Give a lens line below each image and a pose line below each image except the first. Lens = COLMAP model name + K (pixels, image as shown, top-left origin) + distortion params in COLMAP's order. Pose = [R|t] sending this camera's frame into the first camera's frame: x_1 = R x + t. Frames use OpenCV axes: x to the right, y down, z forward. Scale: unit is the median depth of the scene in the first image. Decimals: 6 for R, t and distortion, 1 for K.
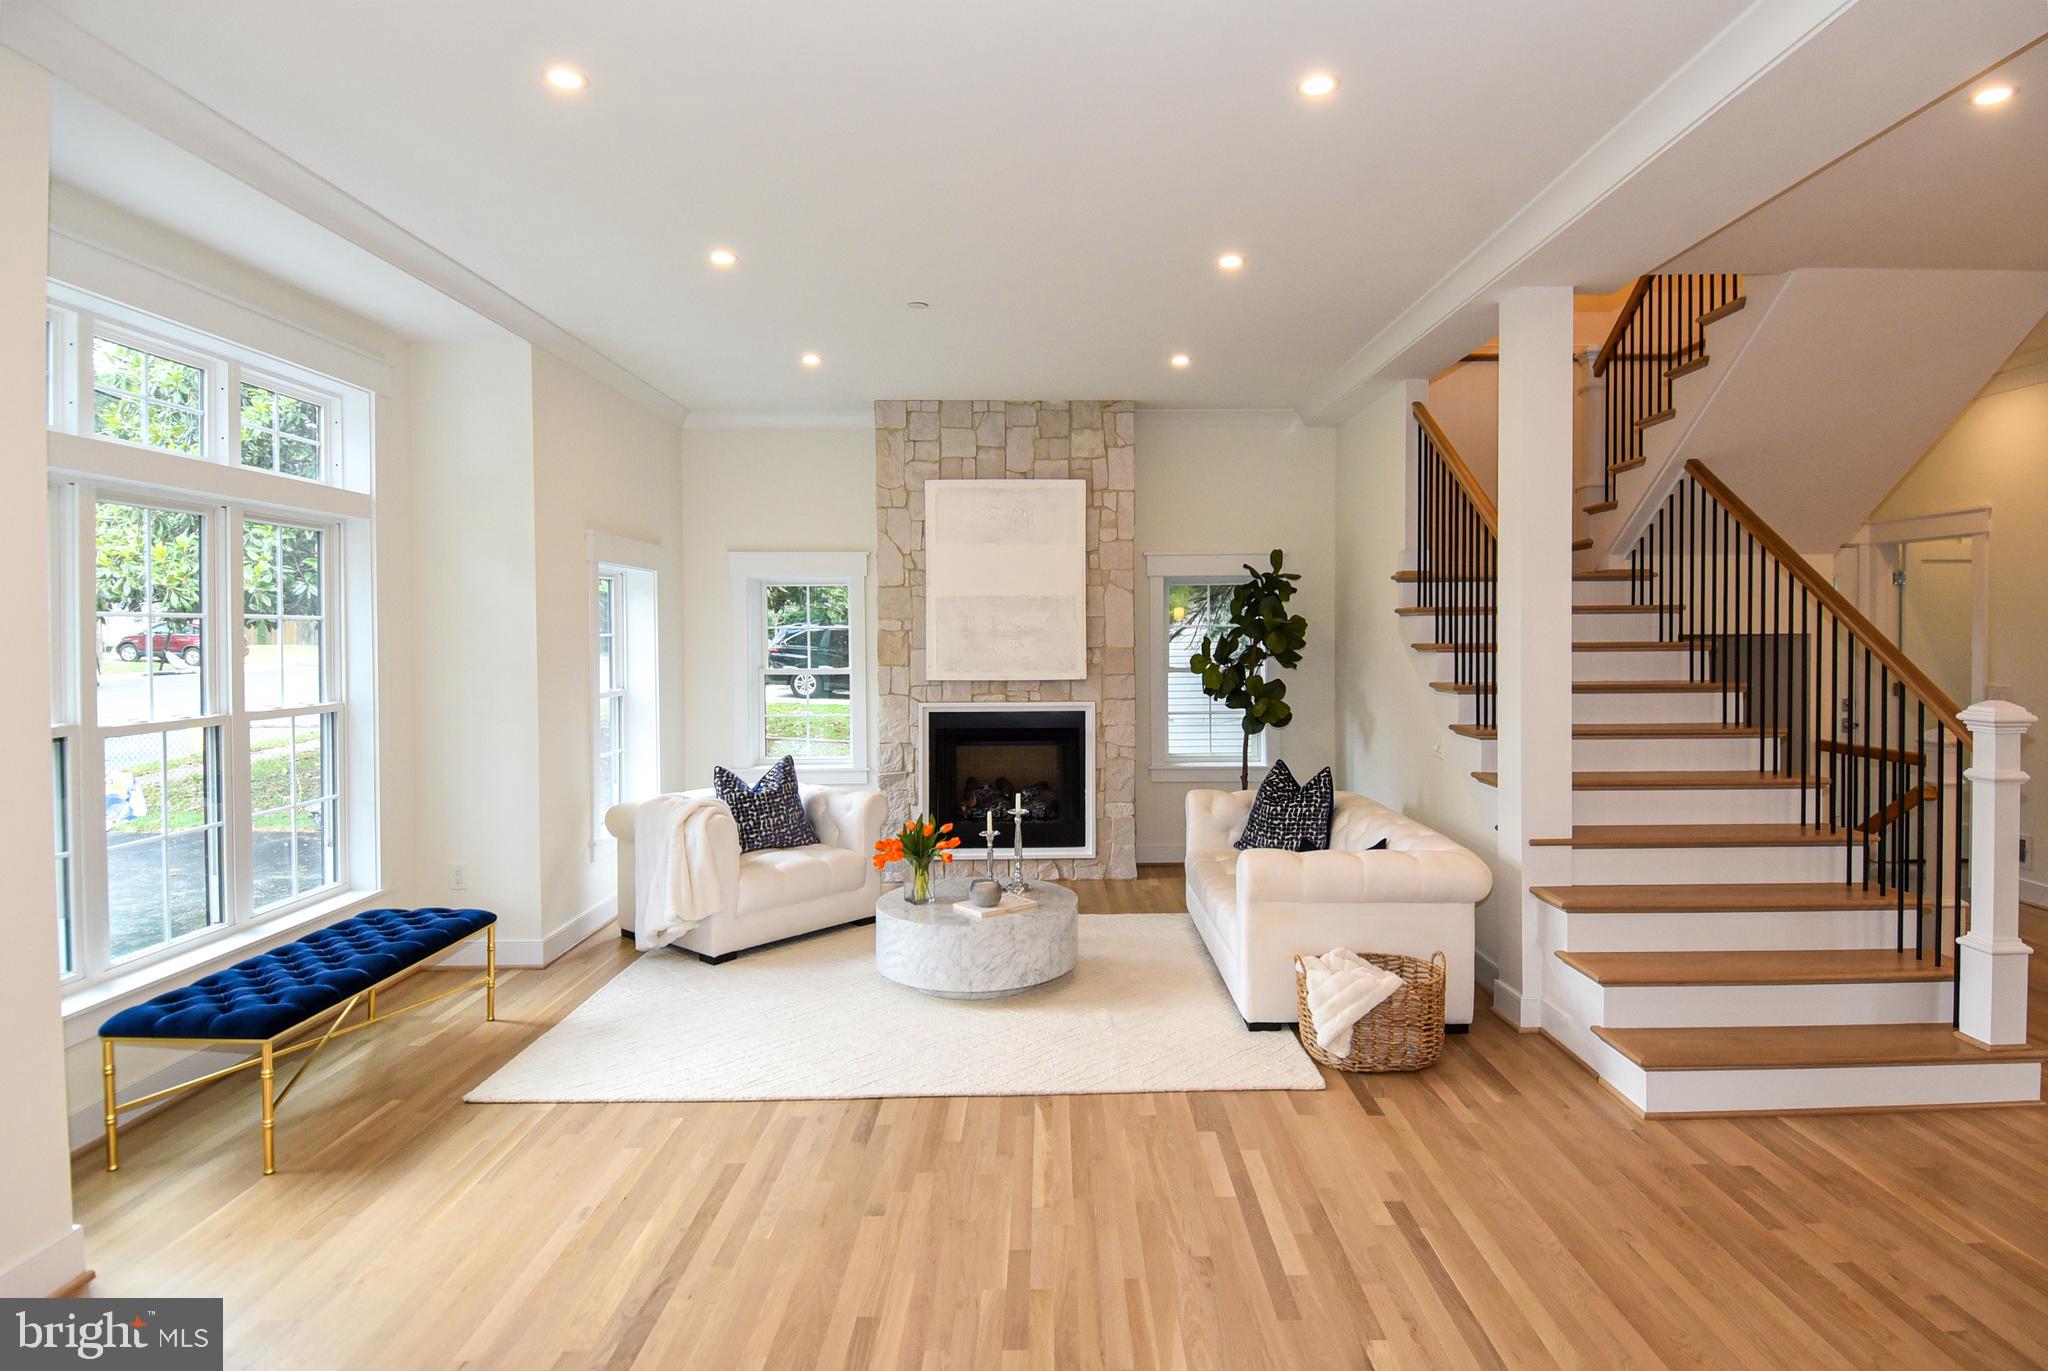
lens RADIAL K [[1112.6, 0, 1012.7], [0, 1112.6, 670.1], [0, 0, 1]] dist [0.043898, -0.047932]
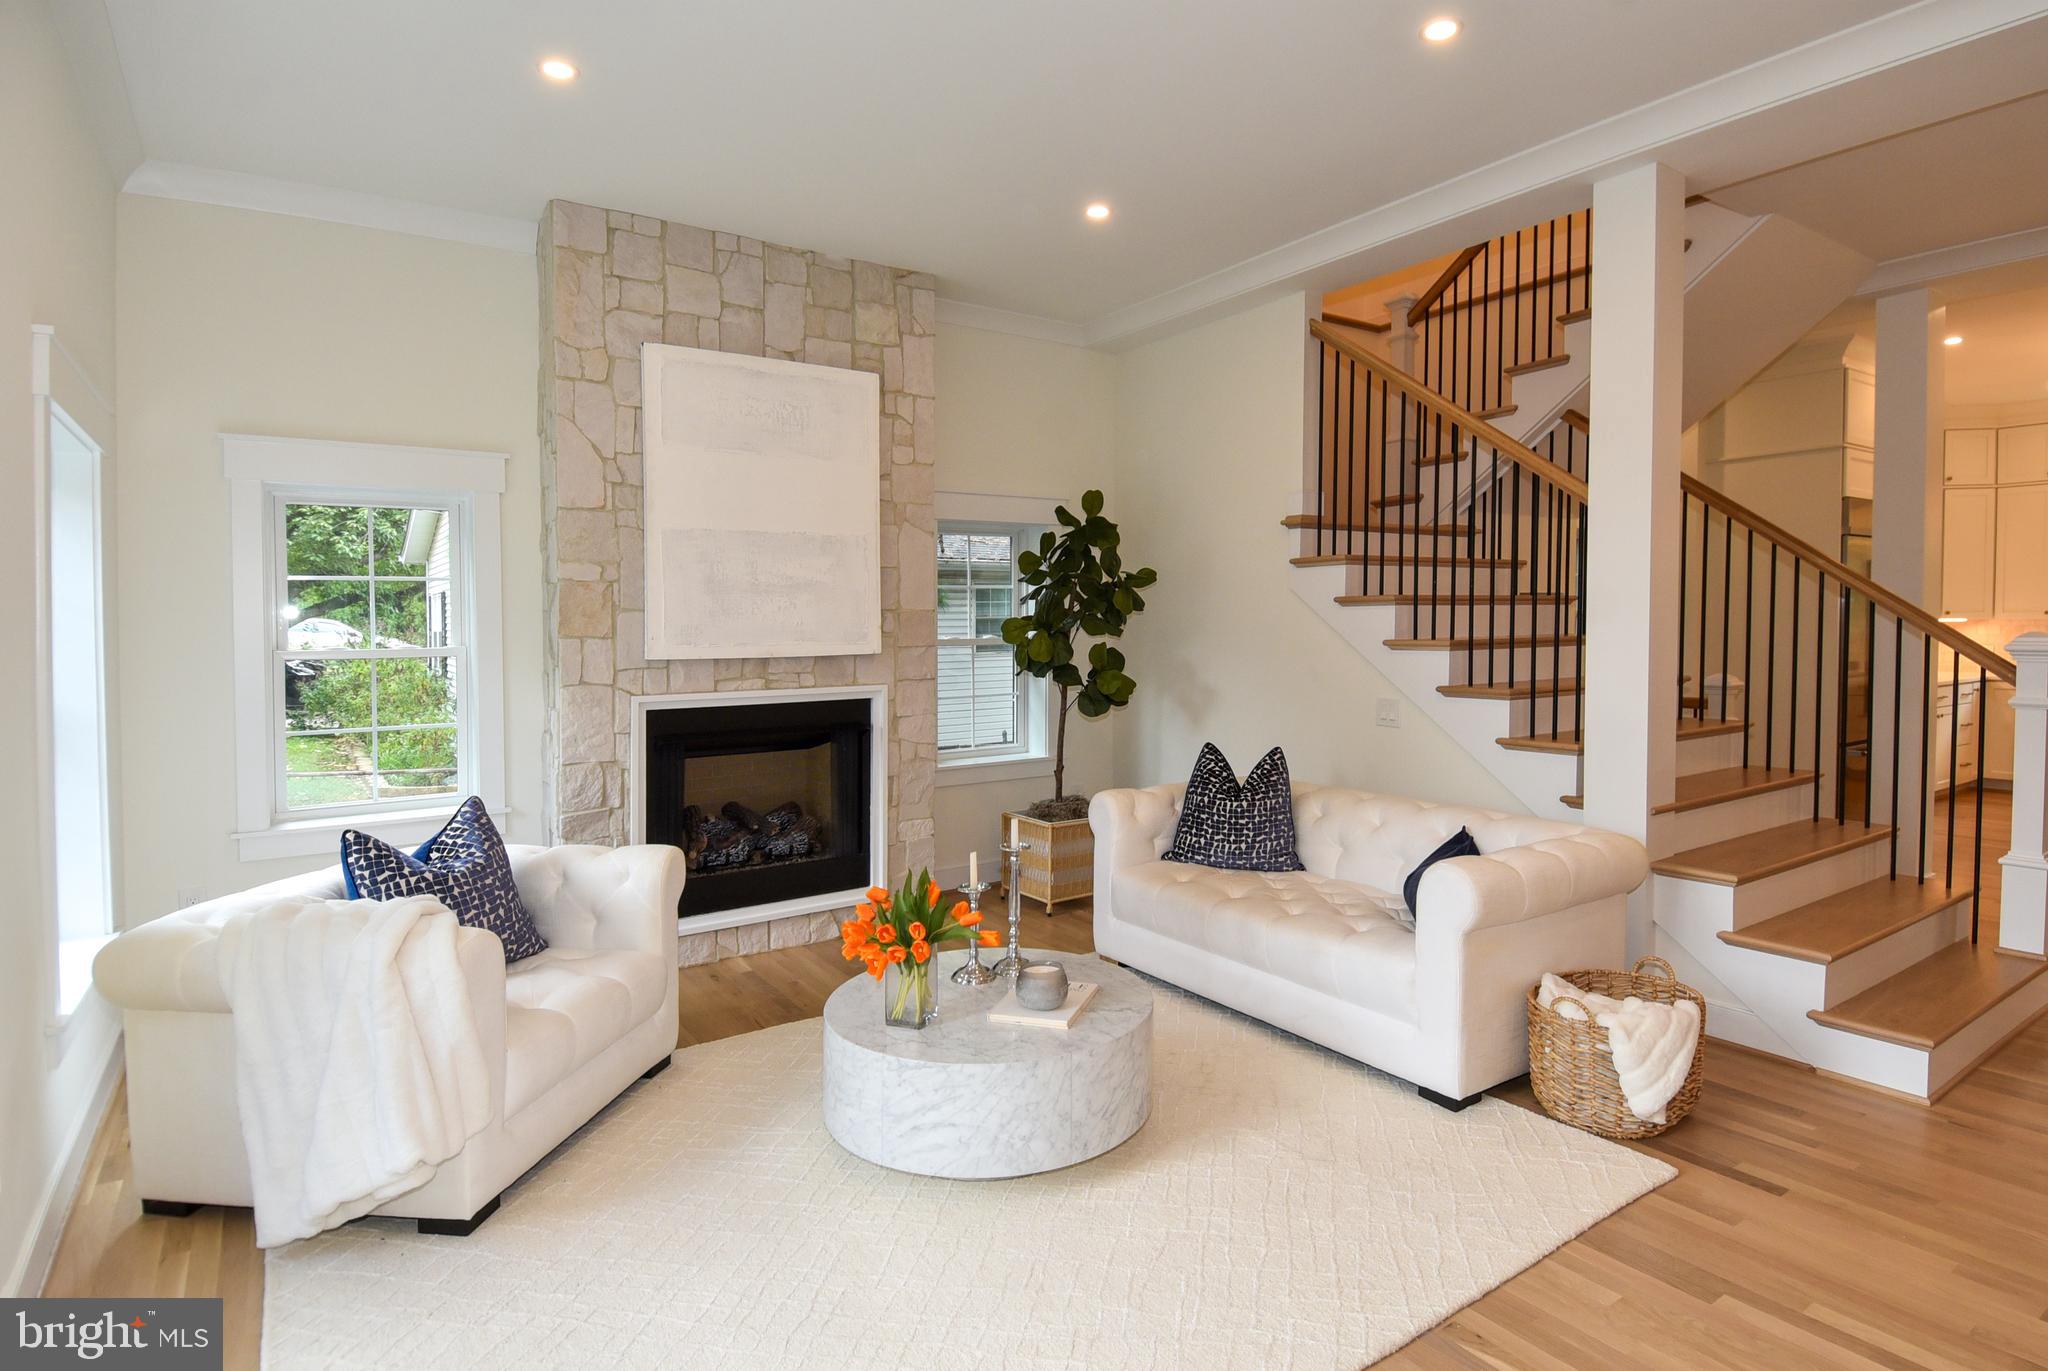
lens RADIAL K [[1112.6, 0, 1057.5], [0, 1112.6, 663.7], [0, 0, 1]] dist [0.043898, -0.047932]
pose [[0.816667, -0.022692, 0.576663, -0.329134], [0.025889, 0.999661, 0.002674, 0.020519], [-0.576528, 0.012745, 0.816978, 0.446412]]
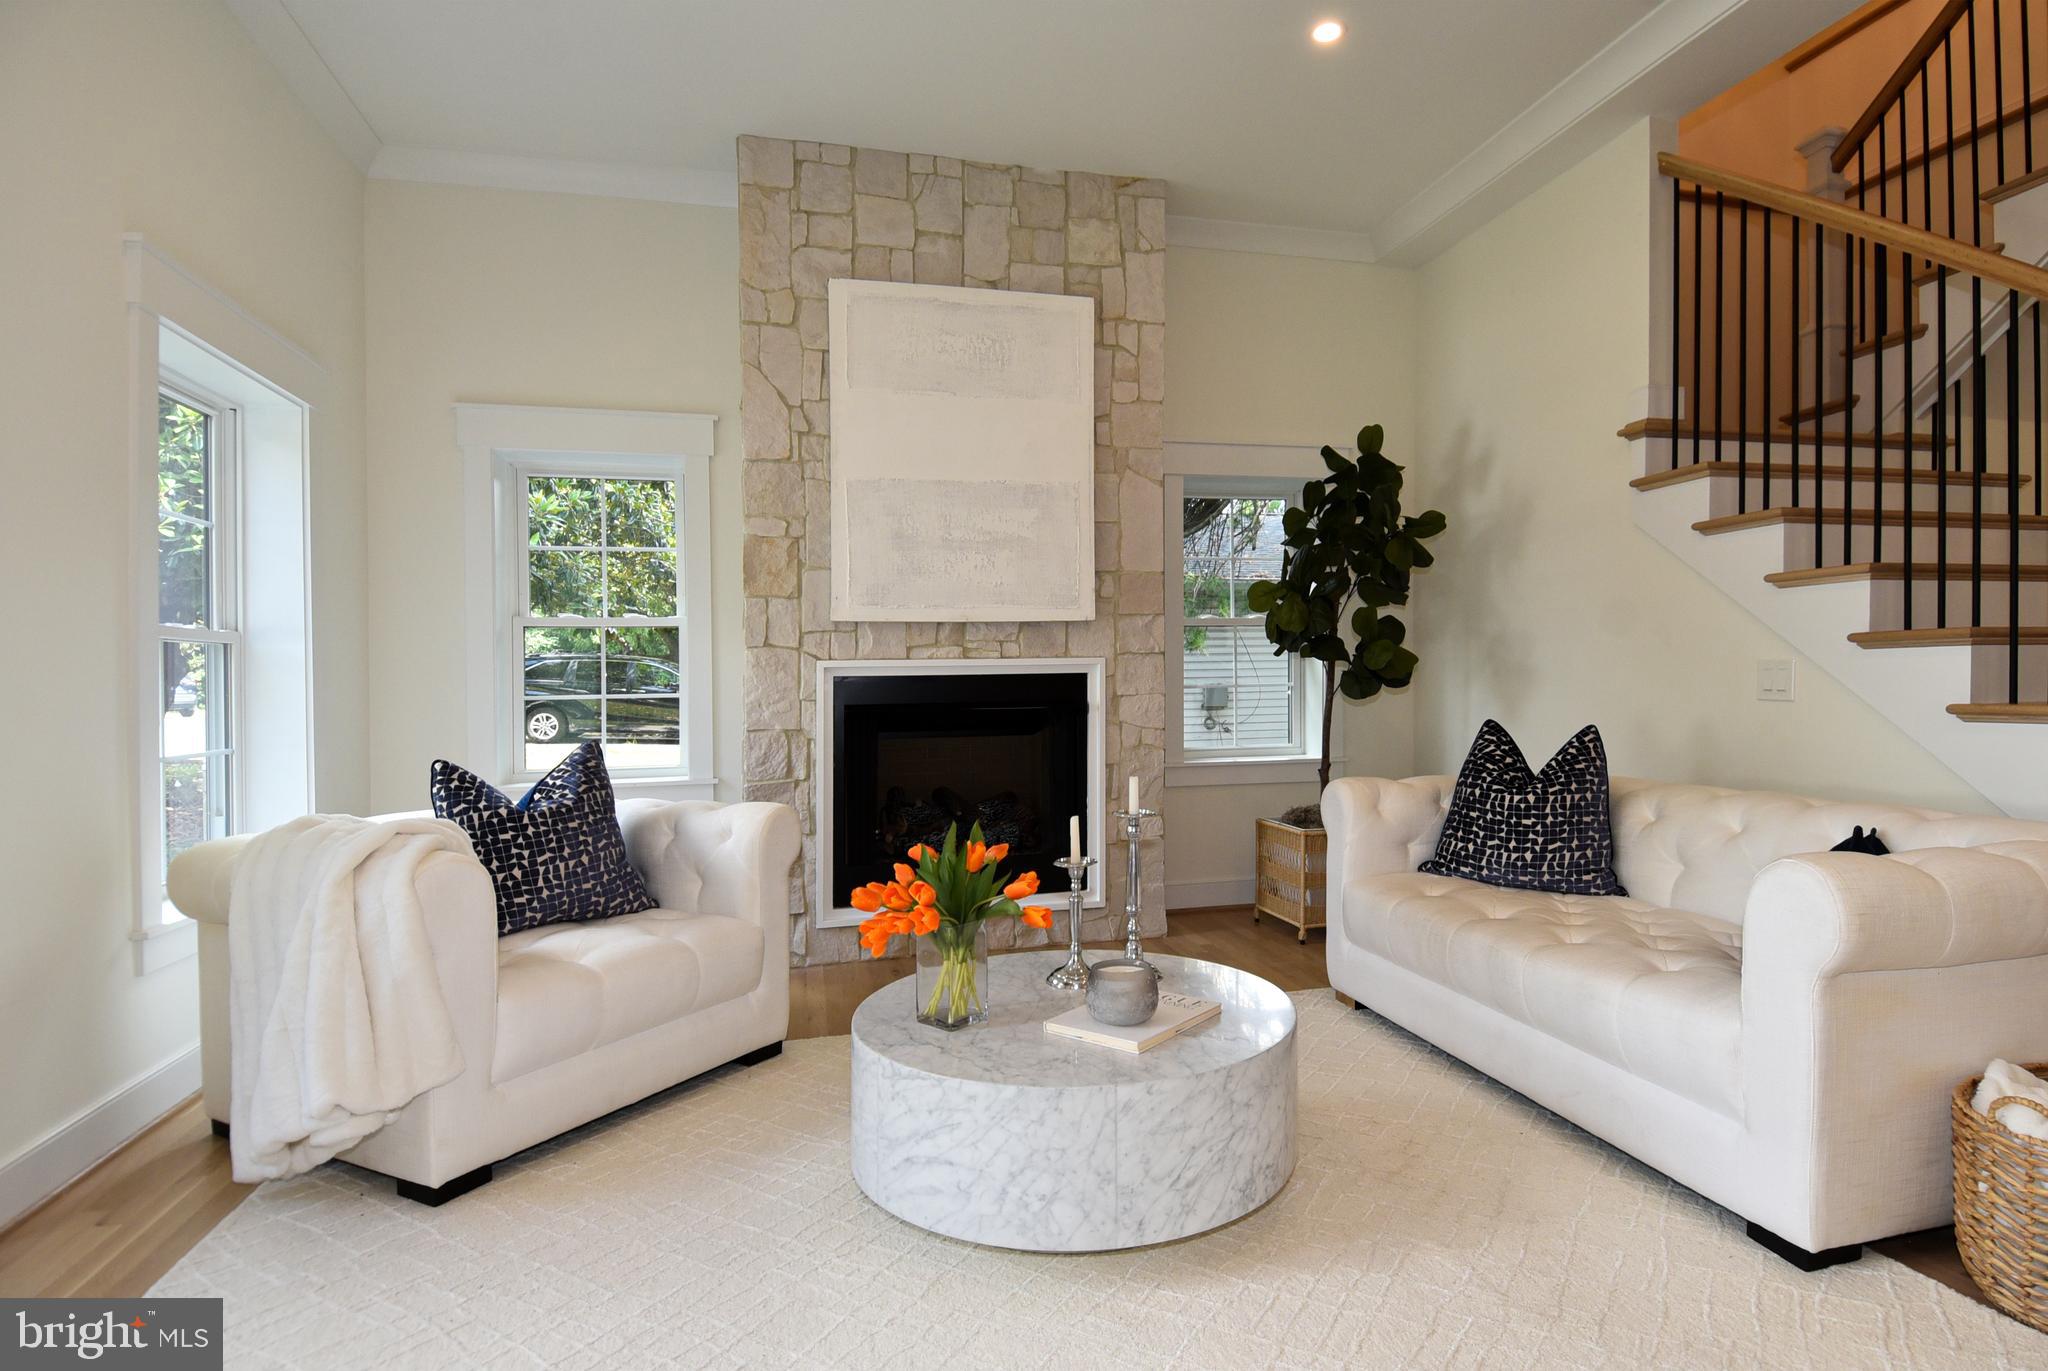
lens RADIAL K [[1112.6, 0, 1059.1], [0, 1112.6, 692.0], [0, 0, 1]] dist [0.043898, -0.047932]
pose [[0.967950, -0.009180, 0.250977, -0.142314], [0.016913, 0.999446, -0.028673, 0.084690], [-0.250575, 0.031999, 0.967568, 0.520241]]
